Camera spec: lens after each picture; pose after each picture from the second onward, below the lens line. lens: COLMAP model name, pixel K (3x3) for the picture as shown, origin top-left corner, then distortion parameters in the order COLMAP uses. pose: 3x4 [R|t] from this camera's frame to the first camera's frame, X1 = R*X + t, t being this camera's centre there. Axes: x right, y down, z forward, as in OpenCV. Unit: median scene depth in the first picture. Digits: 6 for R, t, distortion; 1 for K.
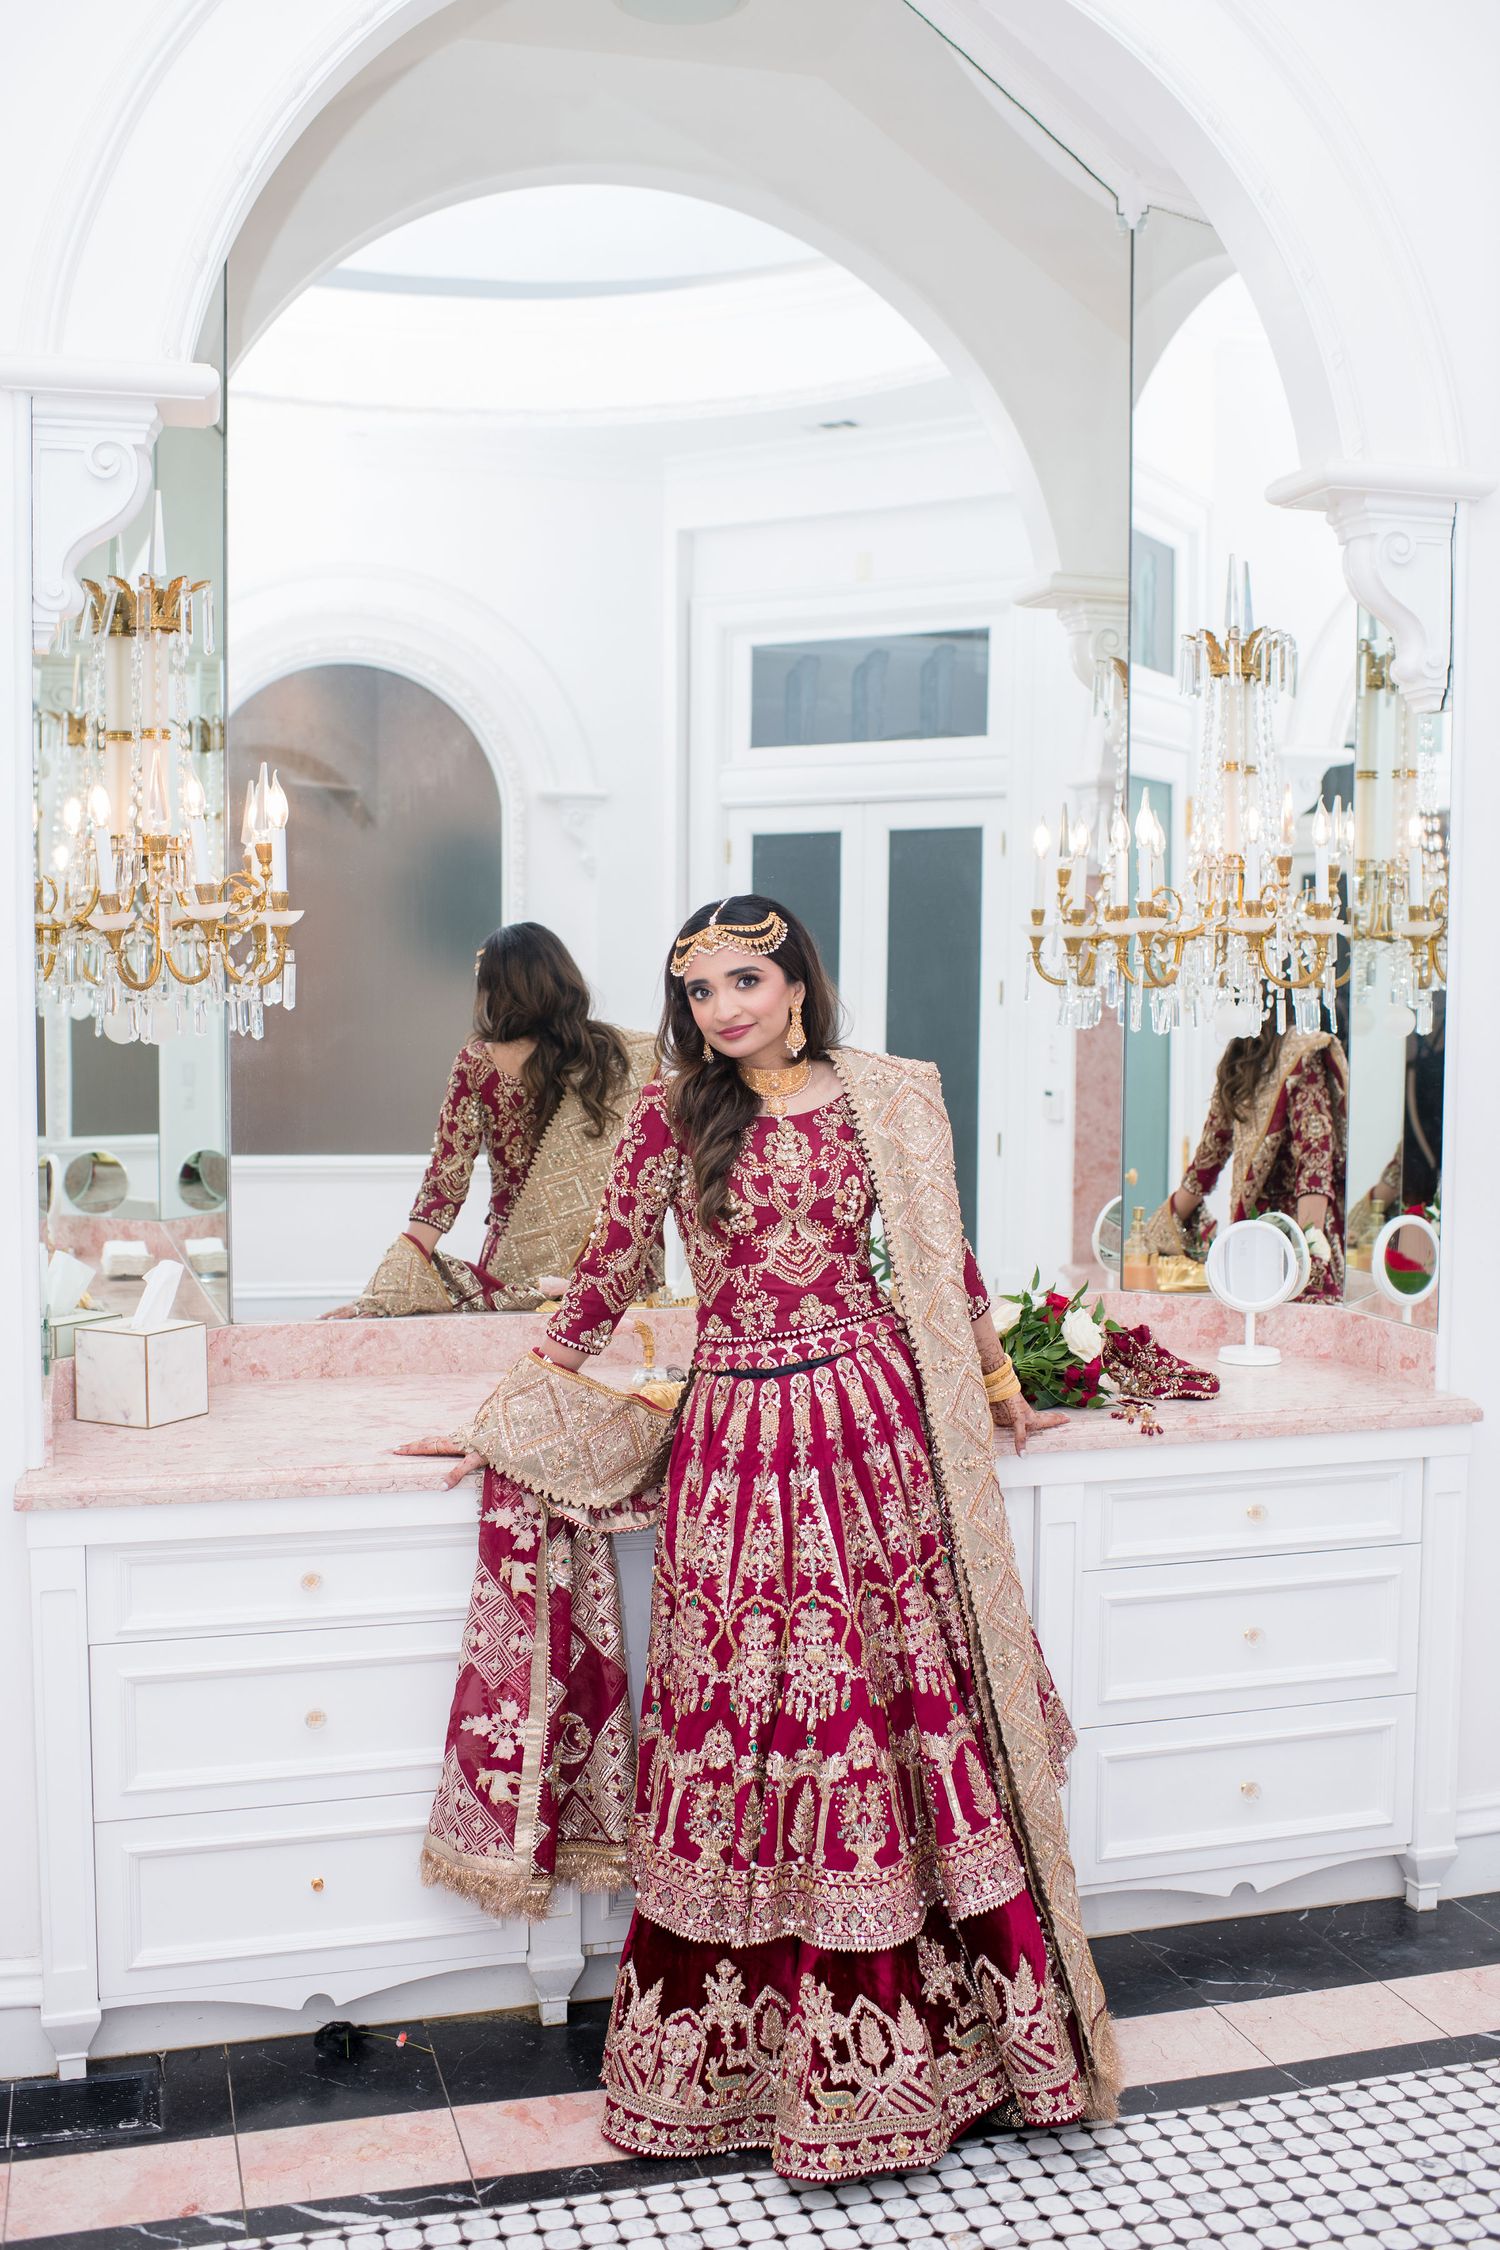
lens RADIAL K [[2268.1, 0, 750.0], [0, 2268.1, 1125.0], [0, 0, 1]] dist [-0.101843, 0.103951]
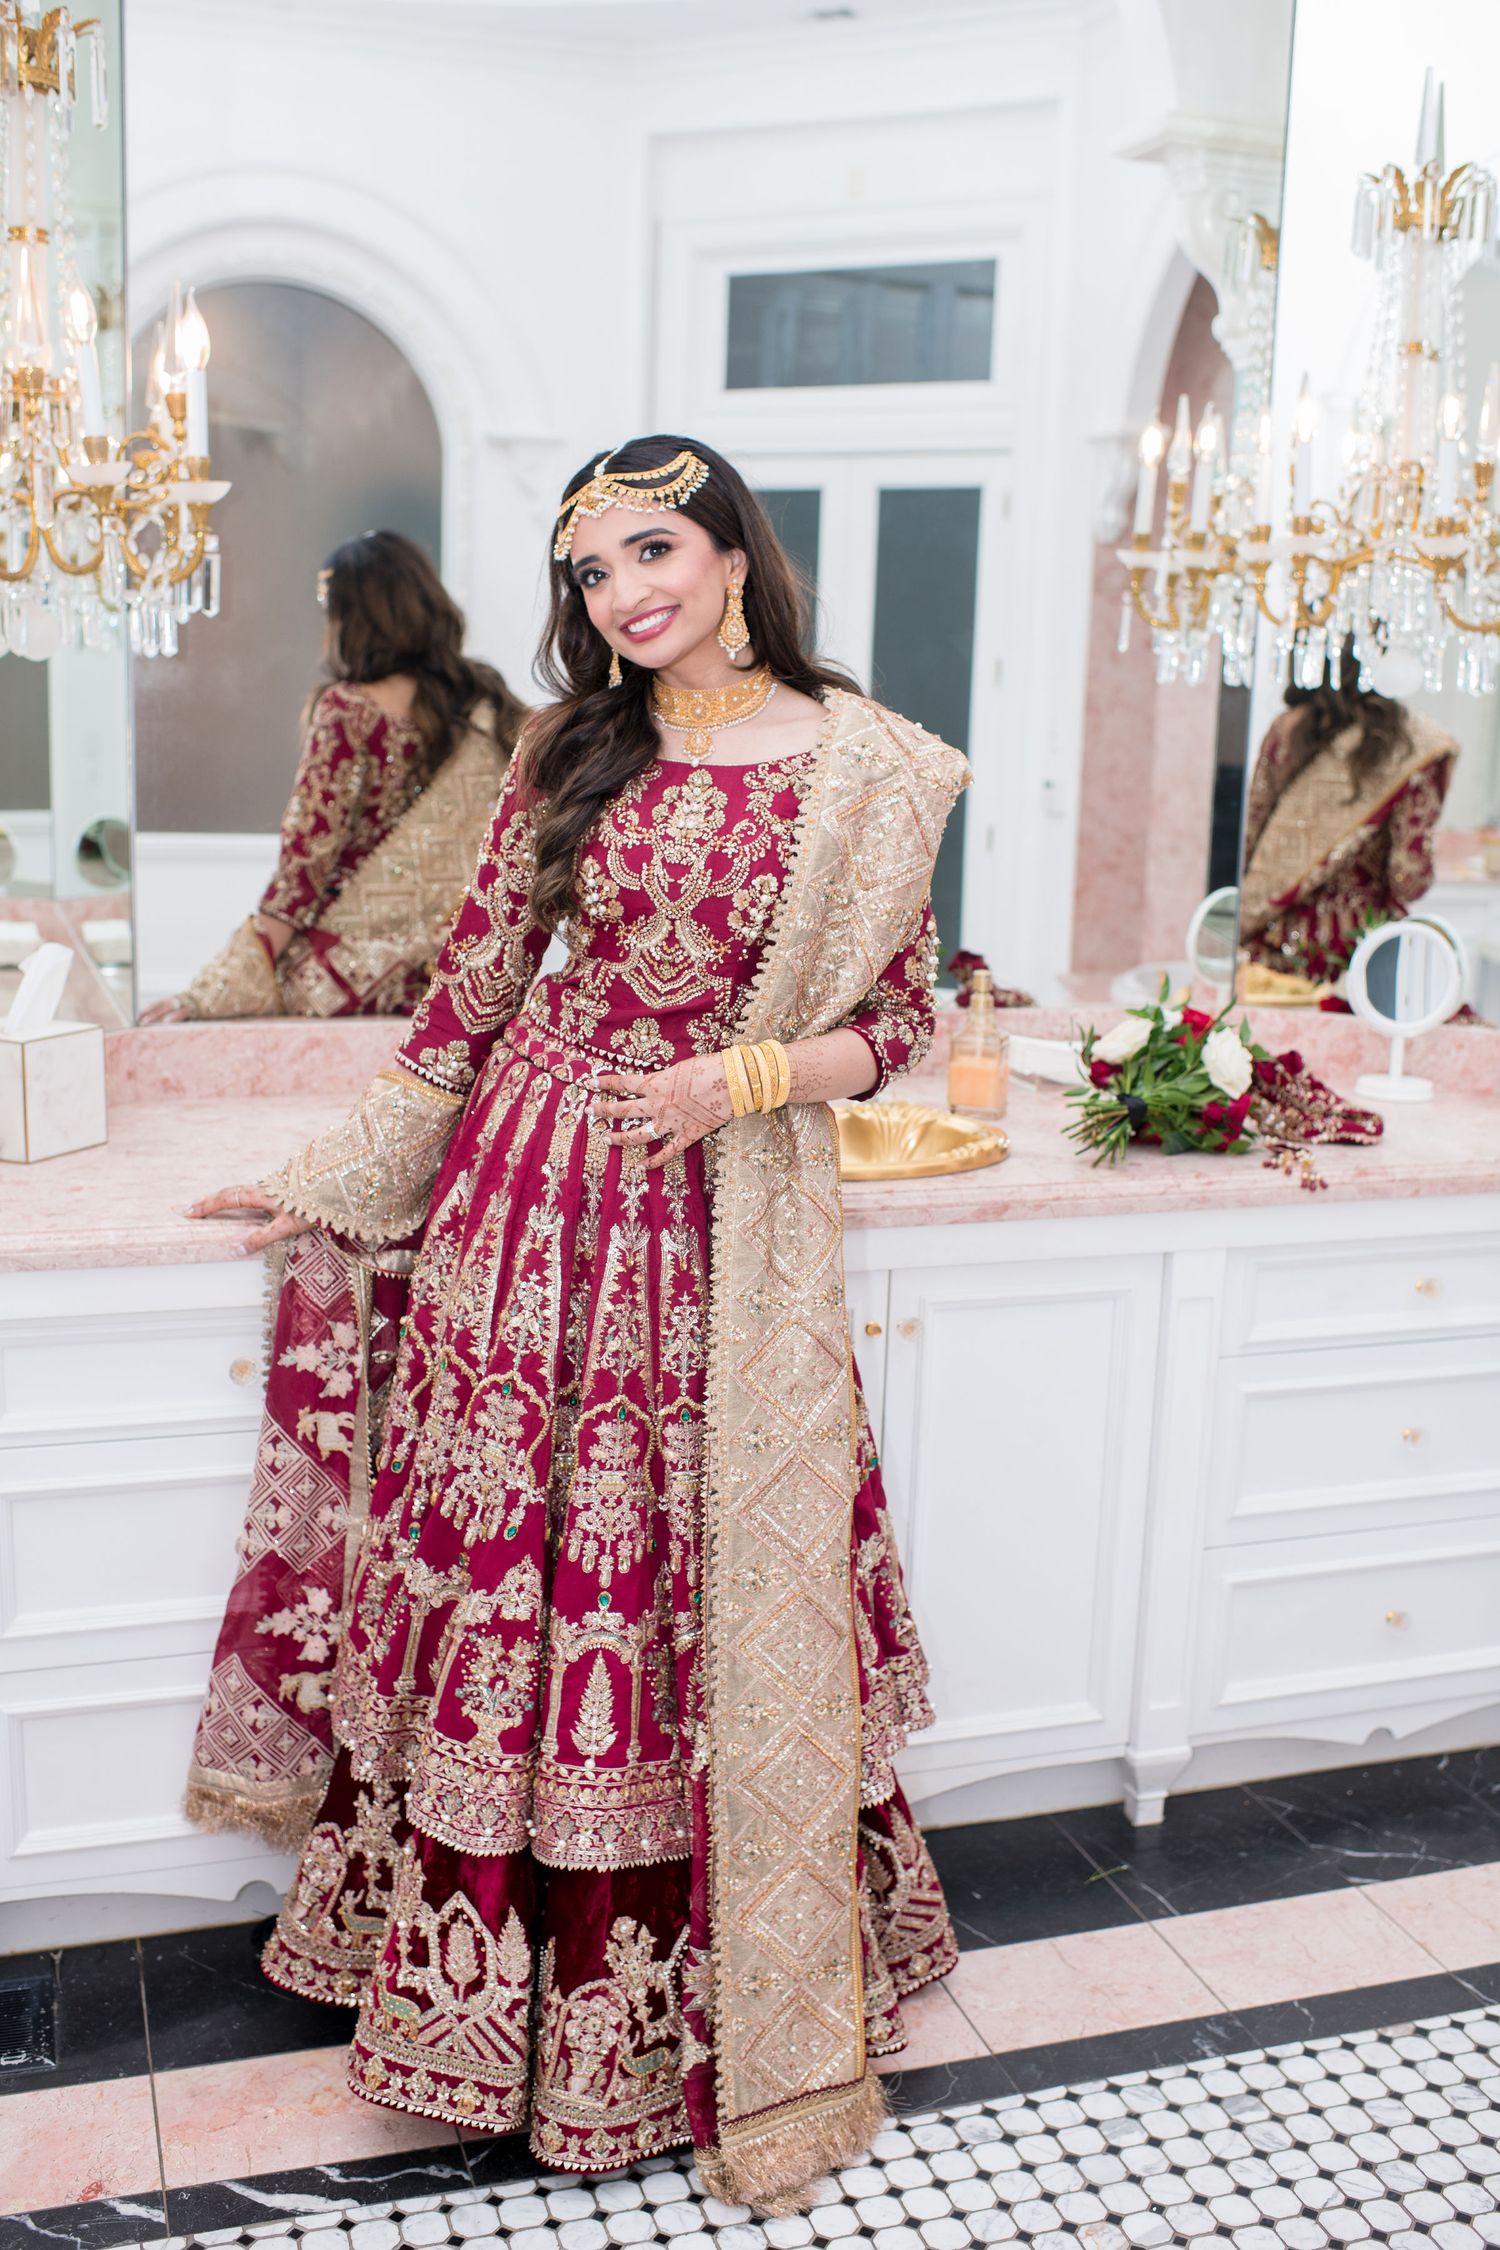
lens RADIAL K [[2268.1, 0, 750.0], [0, 2268.1, 1125.0], [0, 0, 1]] dist [-0.101843, 0.103951]
pose [[0.999155, 0.017410, 0.037221, -0.048352], [-0.022108, 0.991296, 0.129783, 0.016376], [-0.034638, -0.130496, 0.990844, 0.225184]]
